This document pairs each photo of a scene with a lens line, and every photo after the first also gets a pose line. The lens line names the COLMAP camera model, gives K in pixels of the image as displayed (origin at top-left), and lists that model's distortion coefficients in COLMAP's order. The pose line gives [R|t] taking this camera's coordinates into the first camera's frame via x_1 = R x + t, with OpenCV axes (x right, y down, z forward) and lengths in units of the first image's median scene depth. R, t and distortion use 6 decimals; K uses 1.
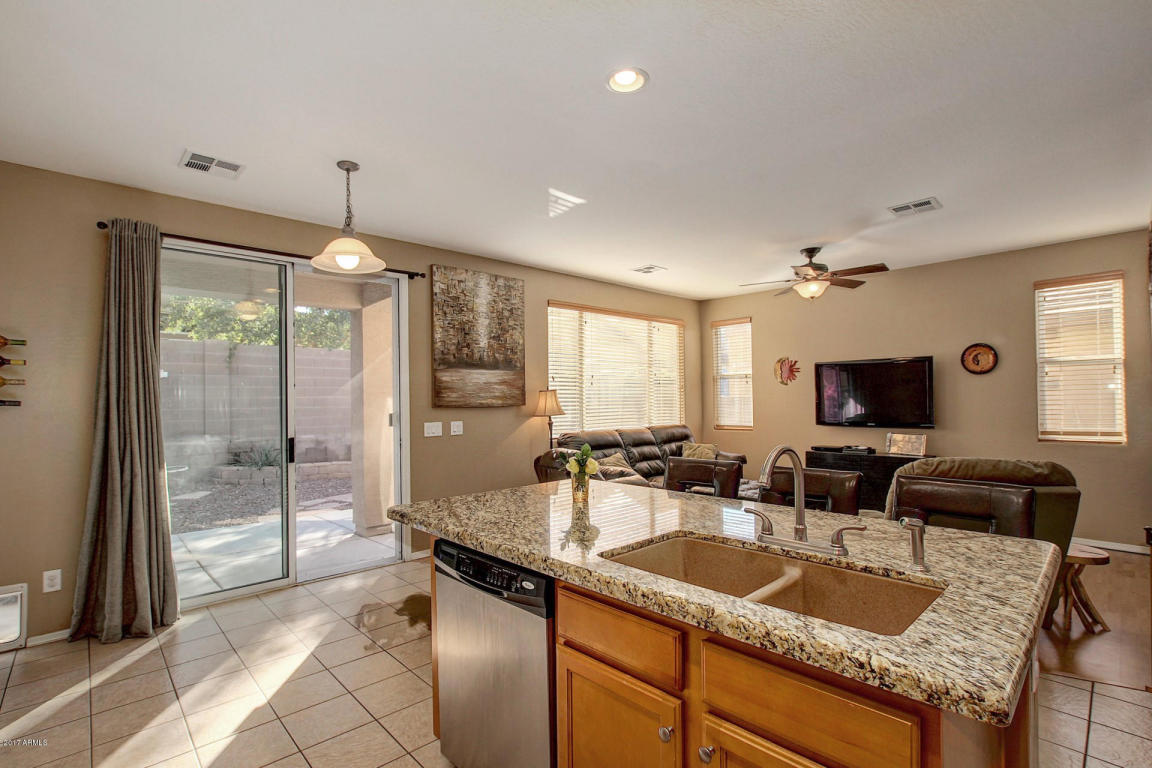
lens RADIAL K [[535.0, 0, 576.9], [0, 535.0, 395.3], [0, 0, 1]] dist [-0.030813, 0.003452]
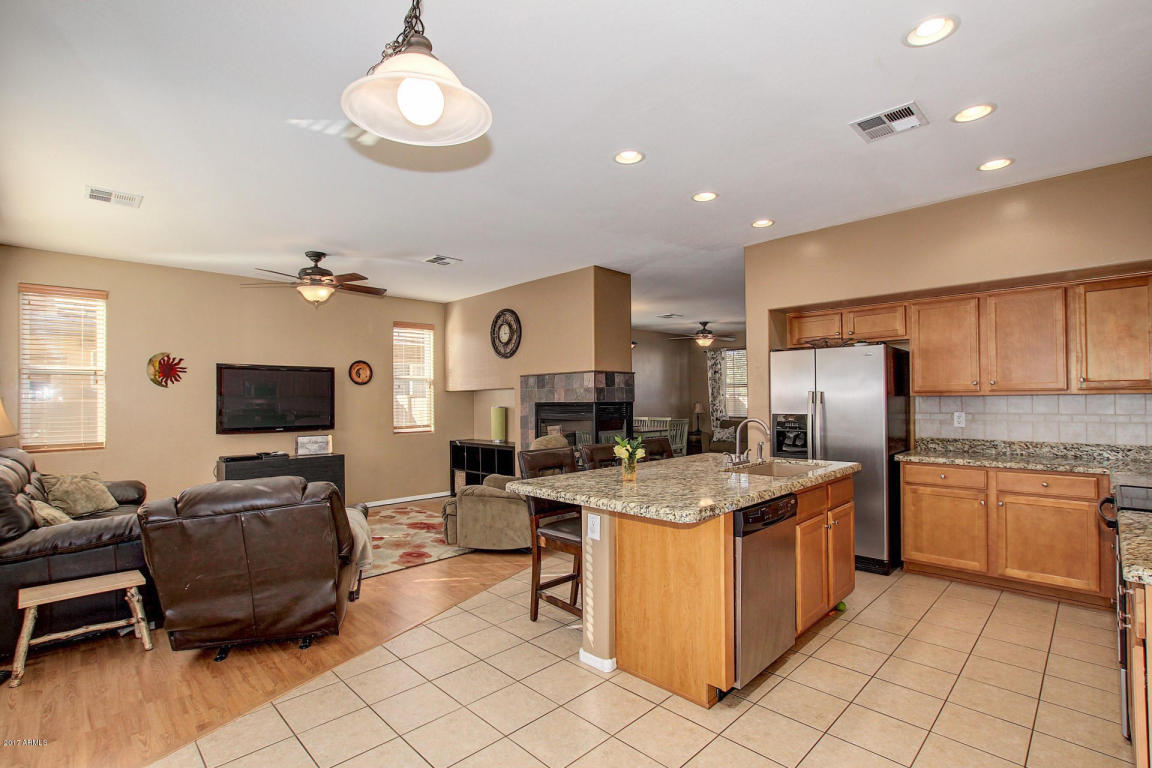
lens RADIAL K [[535.0, 0, 580.8], [0, 535.0, 392.9], [0, 0, 1]] dist [-0.030813, 0.003452]
pose [[-0.024380, 0.023738, 0.999421, -0.549221], [0.002178, 0.999717, -0.023692, 0.011605], [-0.999700, 0.001599, -0.024425, 0.515067]]
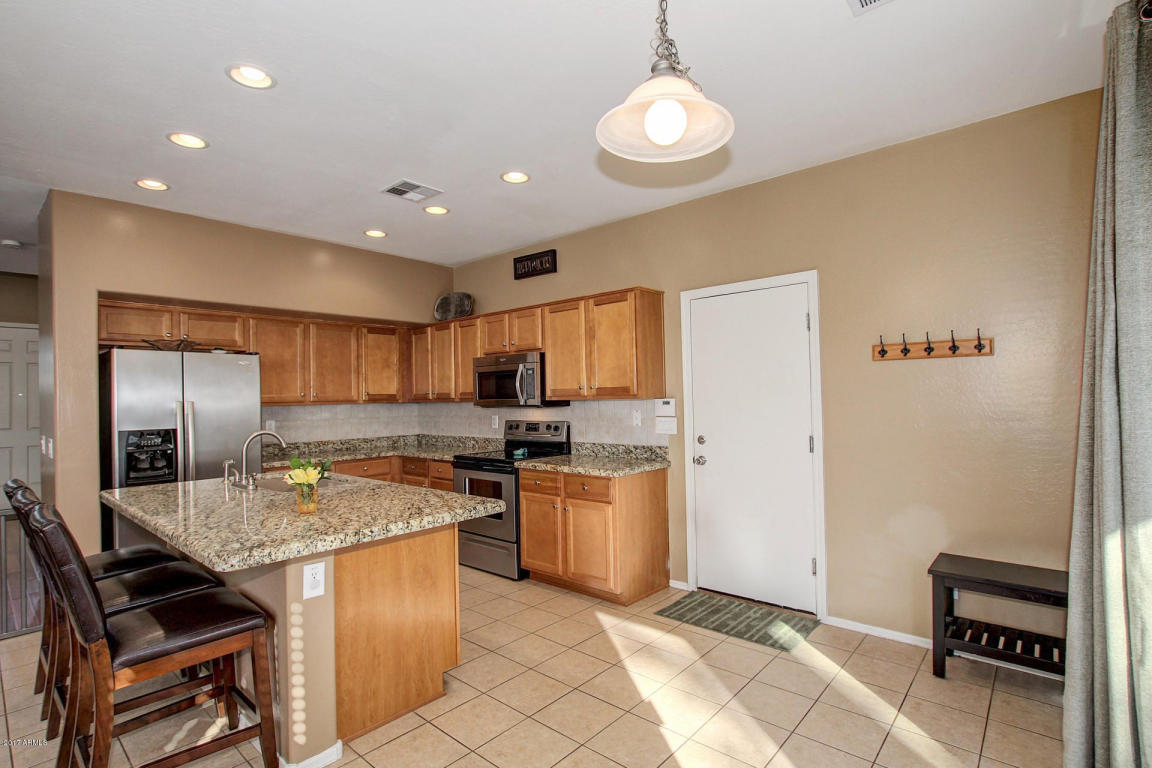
lens RADIAL K [[535.0, 0, 583.5], [0, 535.0, 396.3], [0, 0, 1]] dist [-0.030813, 0.003452]
pose [[-0.994565, 0.029148, -0.099952, -0.181872], [0.030271, 0.999494, -0.009746, 0.007096], [0.099617, -0.012719, -0.994945, 0.891295]]
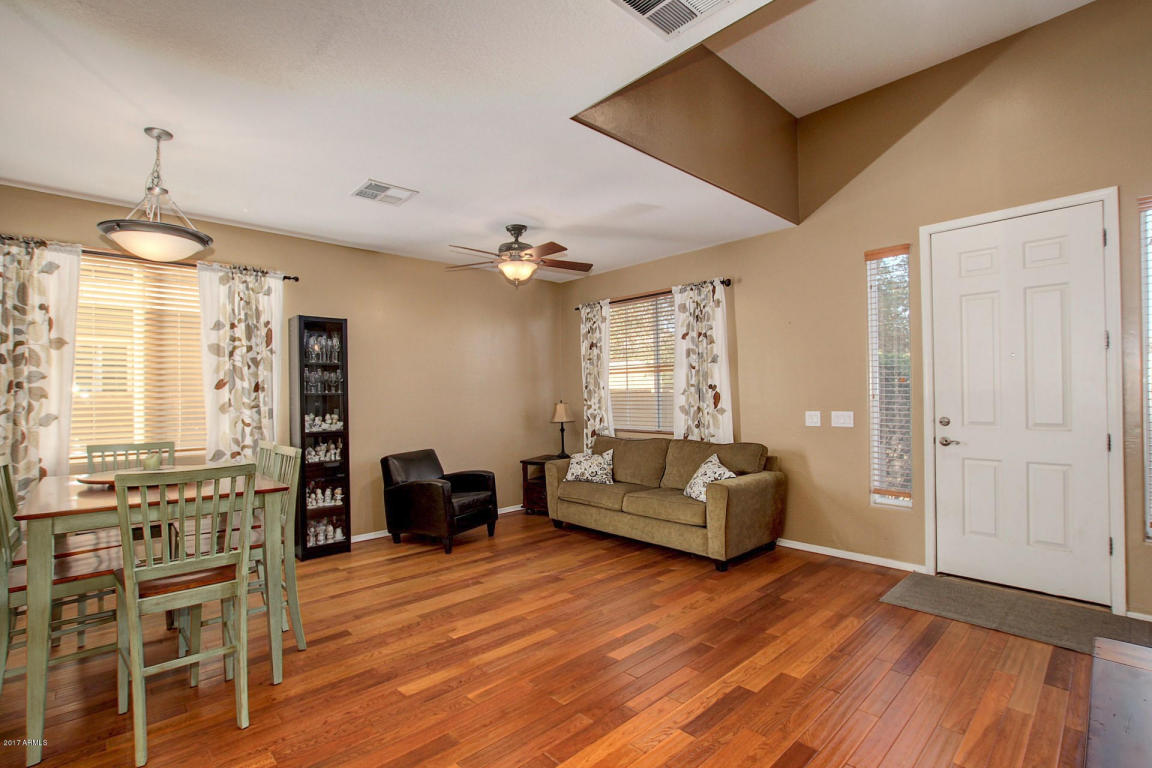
lens RADIAL K [[535.0, 0, 577.4], [0, 535.0, 394.1], [0, 0, 1]] dist [-0.030813, 0.003452]
pose [[-0.005049, 0.017322, 0.999837, 0.484006], [0.005853, 0.999833, -0.017293, 0.002153], [-0.999970, 0.005764, -0.005149, -0.068952]]
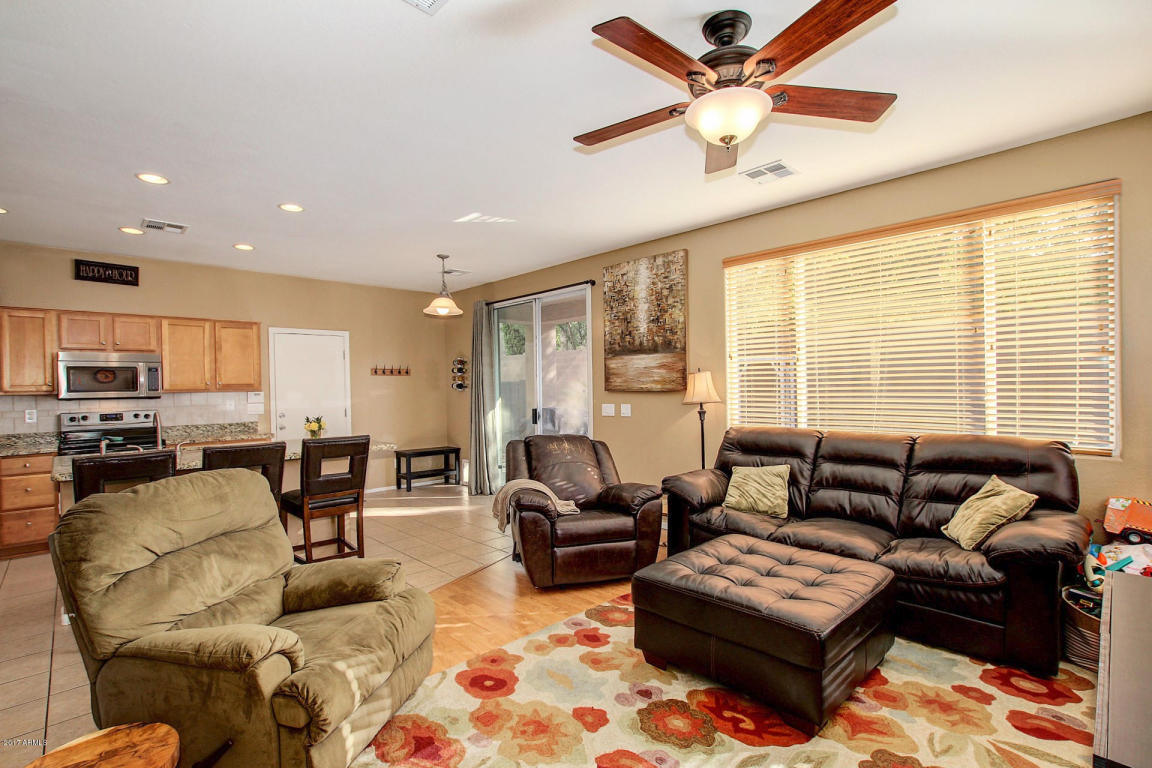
lens RADIAL K [[535.0, 0, 569.5], [0, 535.0, 391.5], [0, 0, 1]] dist [-0.030813, 0.003452]
pose [[0.005873, 0.019515, -0.999792, 0.835285], [0.022703, 0.999549, 0.019644, -0.001303], [0.999725, -0.022813, 0.005427, 0.850909]]
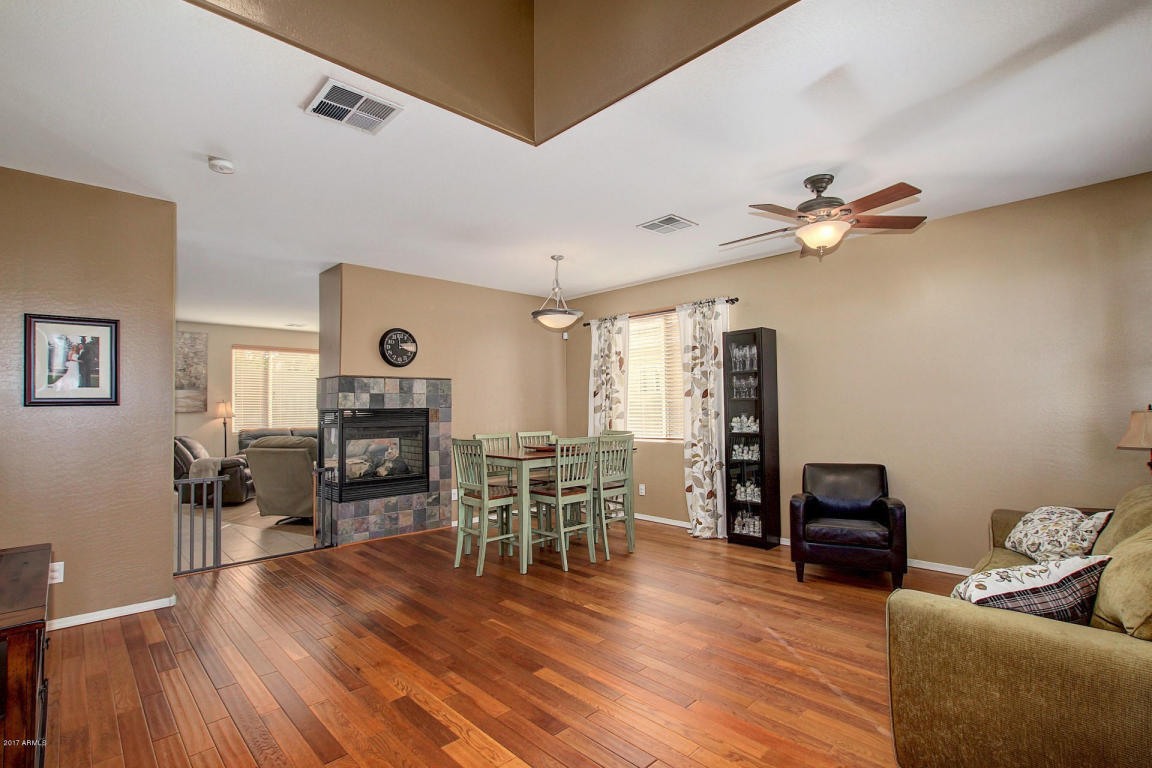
lens RADIAL K [[535.0, 0, 574.5], [0, 535.0, 395.6], [0, 0, 1]] dist [-0.030813, 0.003452]
pose [[0.999913, 0.001391, 0.013152, 1.041785], [-0.001188, 0.999880, -0.015442, -0.006435], [-0.013171, 0.015425, 0.999794, -0.629188]]
